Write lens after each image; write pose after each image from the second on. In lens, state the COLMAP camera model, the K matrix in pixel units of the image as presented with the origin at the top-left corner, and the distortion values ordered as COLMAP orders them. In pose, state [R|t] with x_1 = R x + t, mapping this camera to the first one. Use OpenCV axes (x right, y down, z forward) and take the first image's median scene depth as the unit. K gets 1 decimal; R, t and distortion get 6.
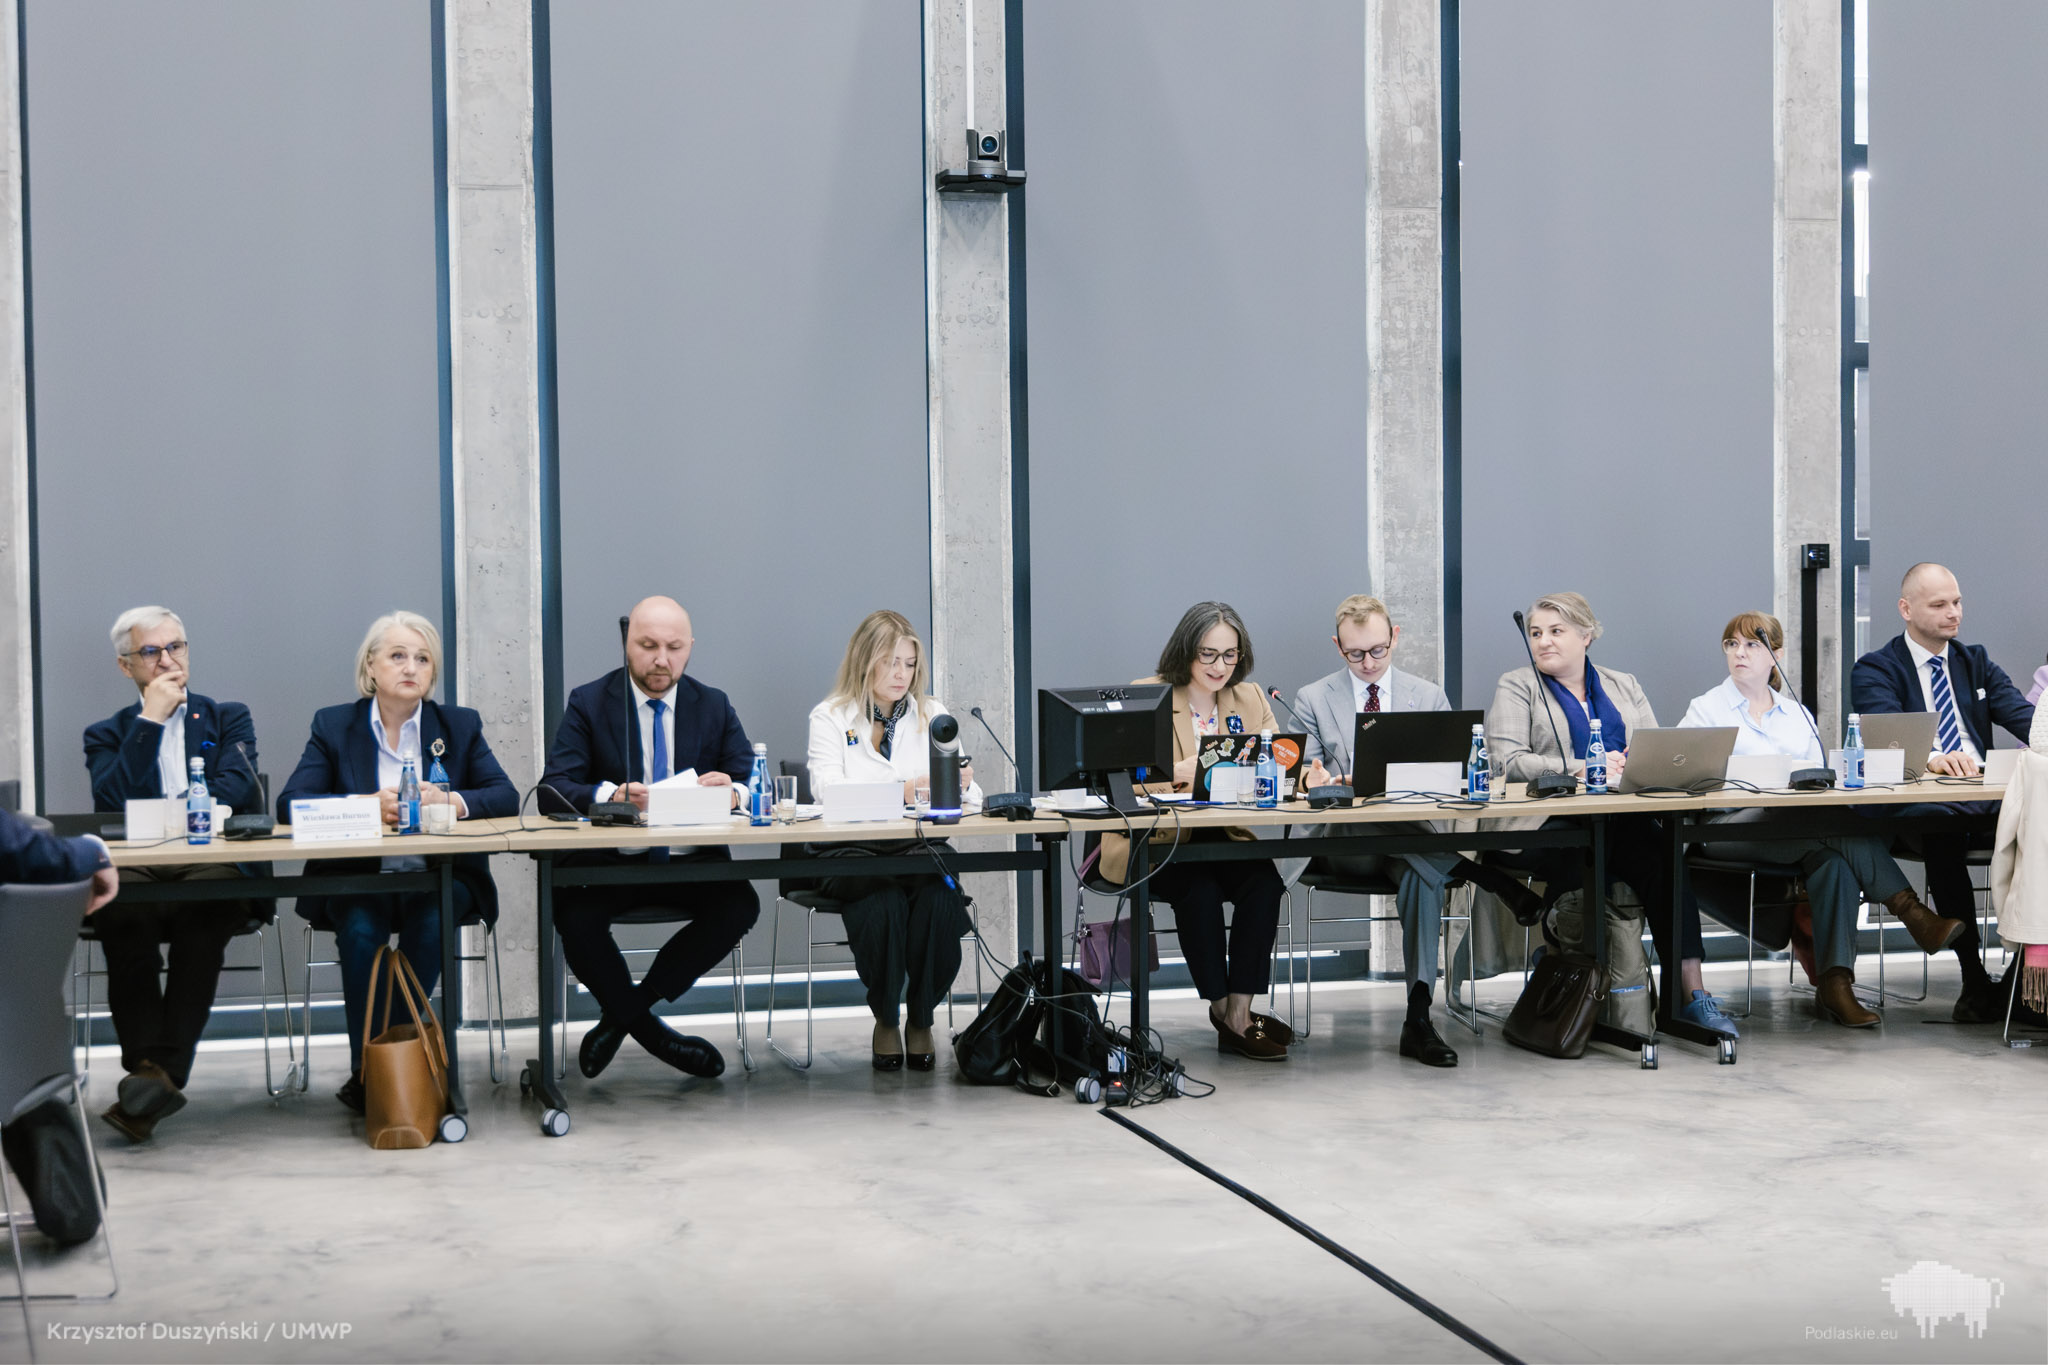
lens RADIAL K [[2896.2, 0, 1024.0], [0, 2896.2, 682.5], [0, 0, 1]] dist [0.027409, 0.013681]
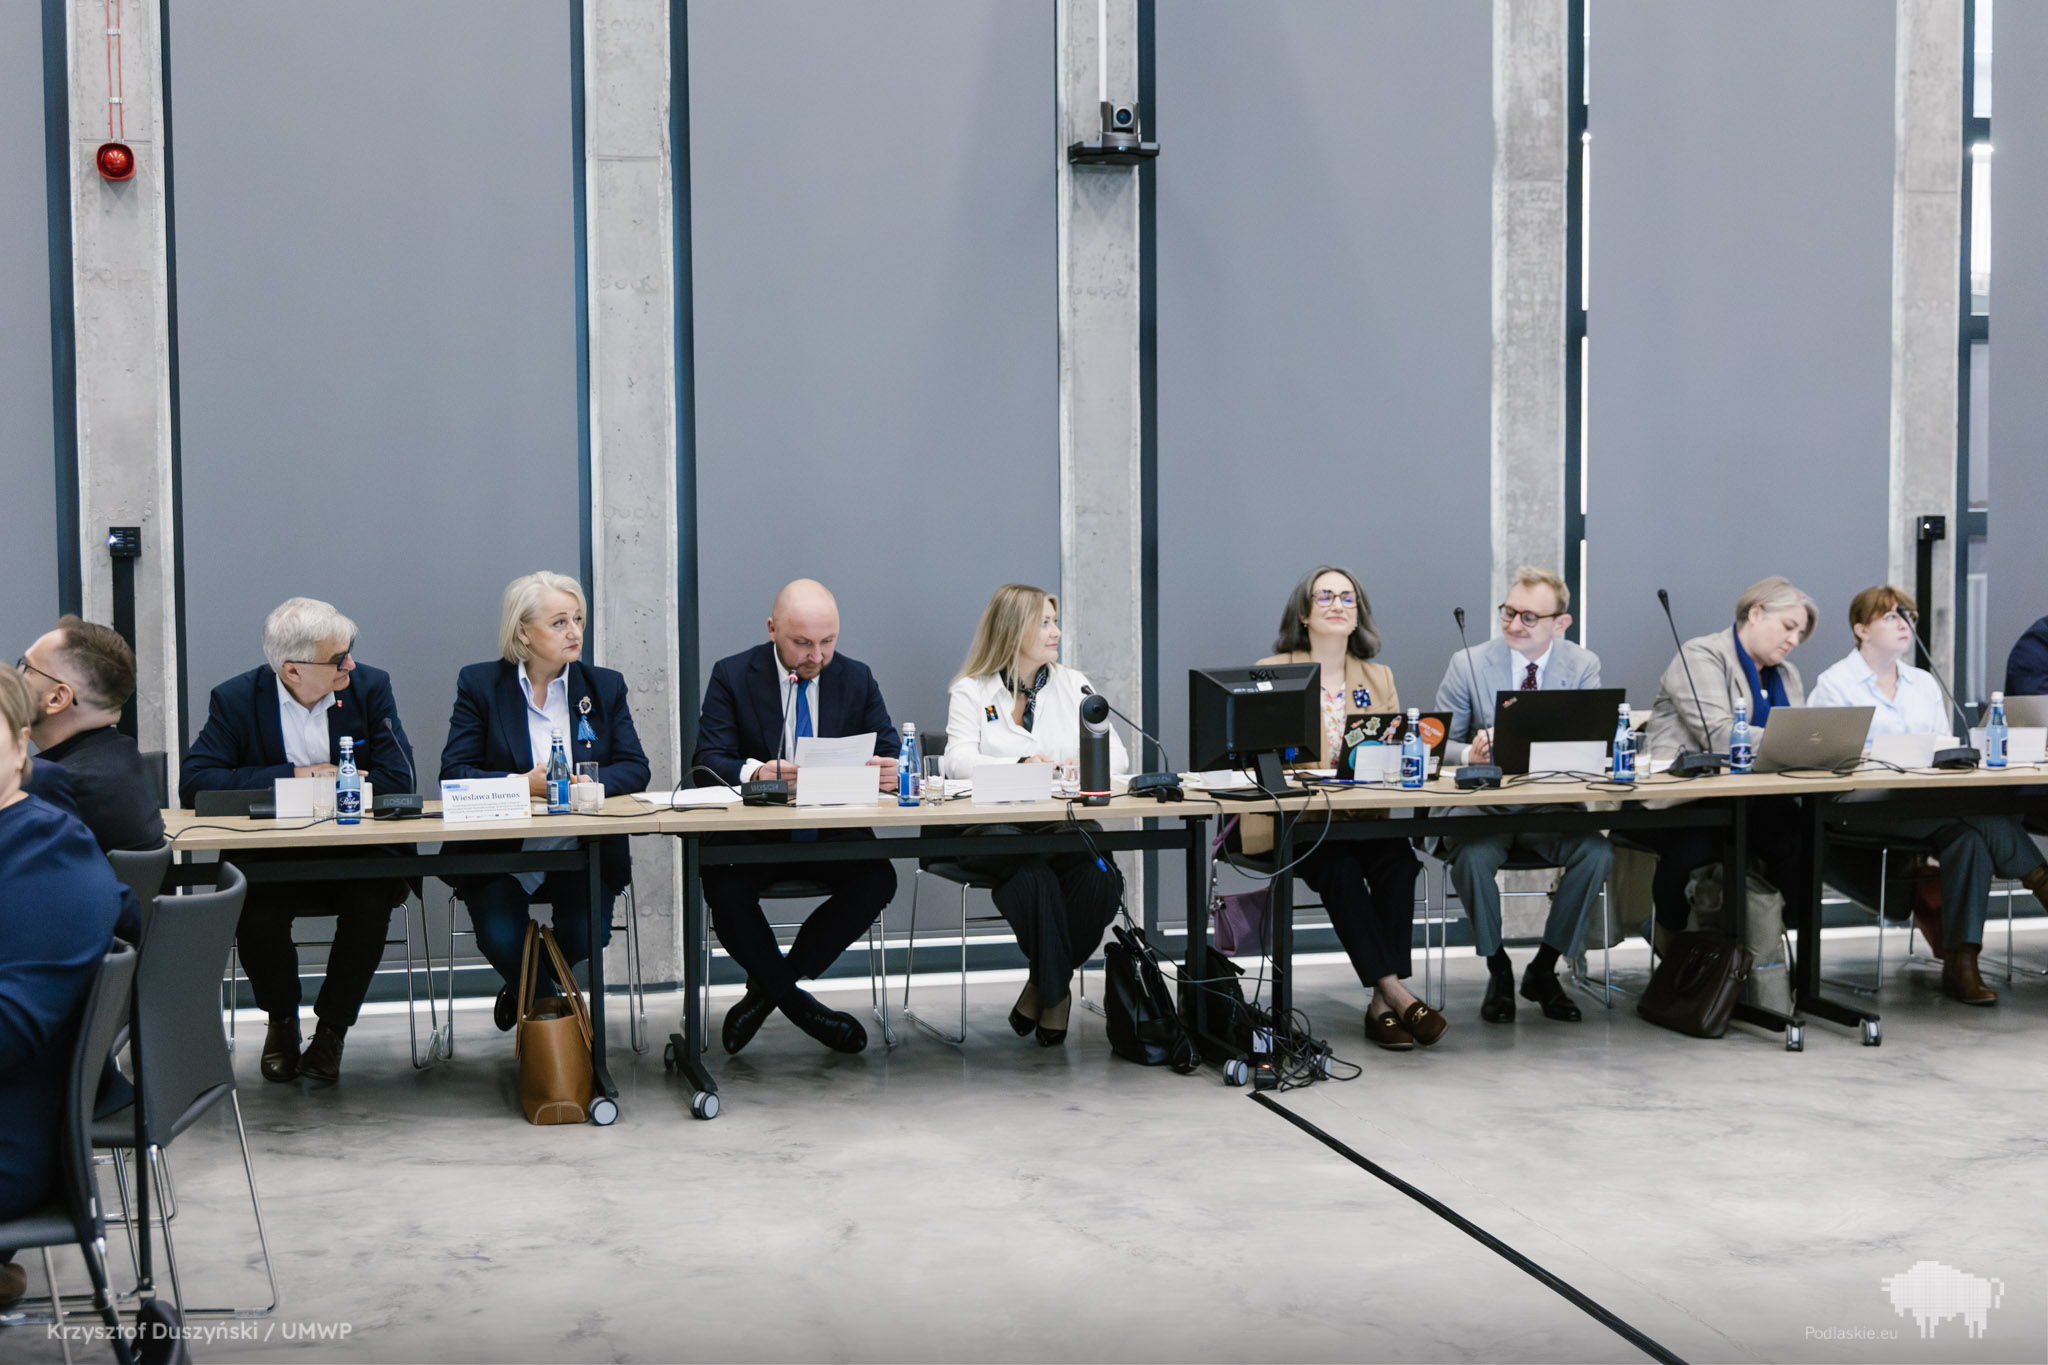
lens RADIAL K [[2670.9, 0, 1024.0], [0, 2670.9, 682.5], [0, 0, 1]] dist [0.036131, -0.012996]
pose [[0.999829, 0.005399, -0.017672, -0.032720], [-0.004966, 0.999688, 0.024465, -0.014118], [0.017798, -0.024373, 0.999544, 0.079293]]
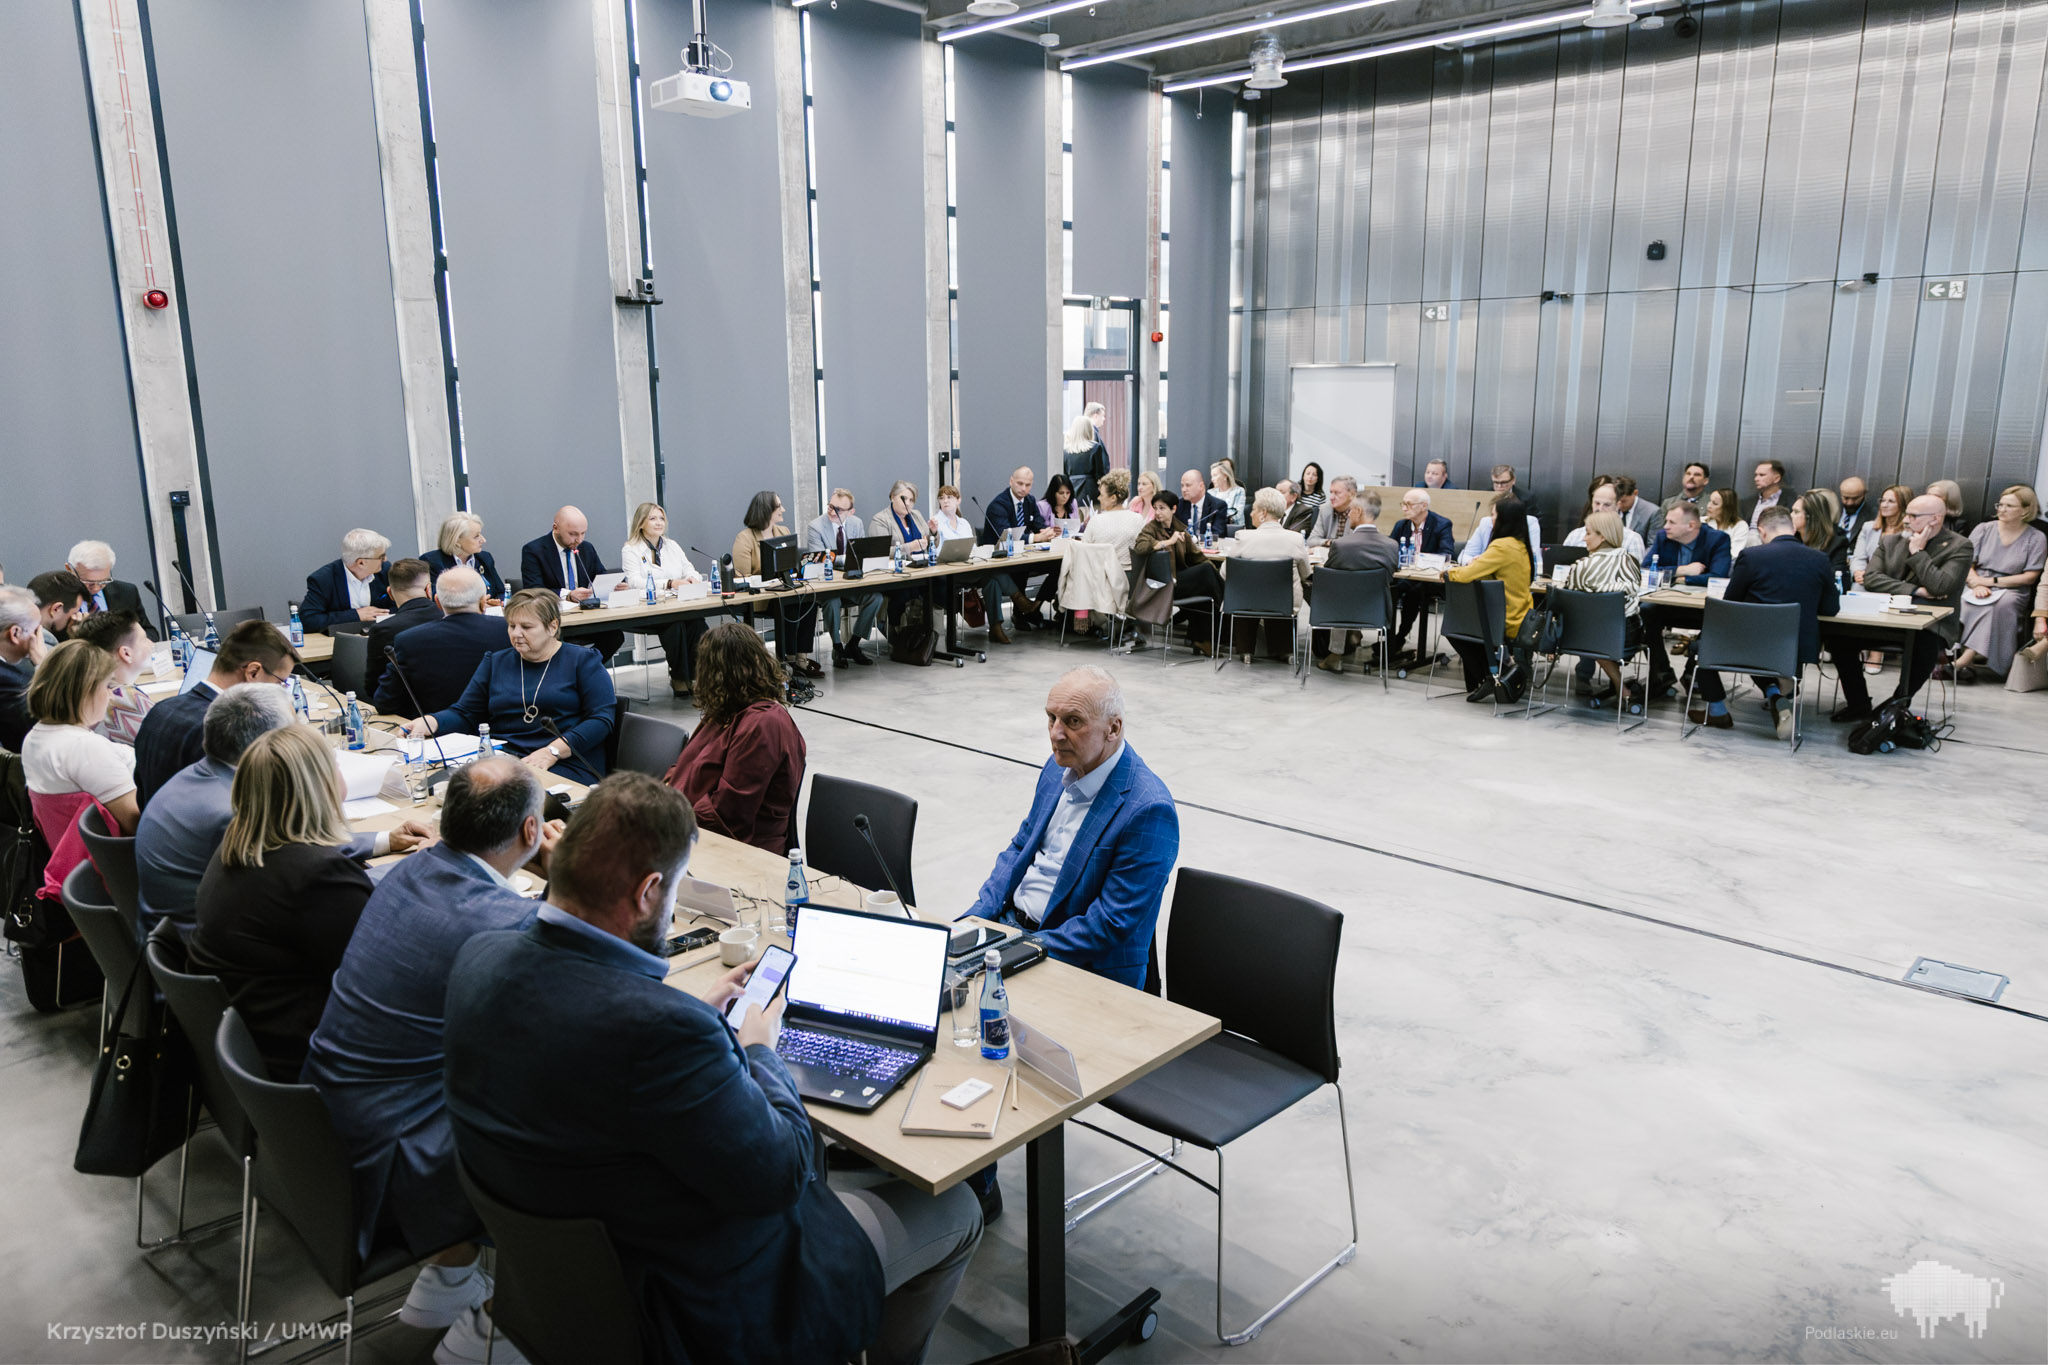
lens RADIAL K [[1360.6, 0, 1024.0], [0, 1360.6, 682.5], [0, 0, 1]] dist [-0.002301, -0.001881]
pose [[0.862109, -0.100909, 0.496573, -0.357194], [0.014995, 0.984622, 0.174054, -0.070256], [-0.506500, -0.142608, 0.850365, -0.100597]]
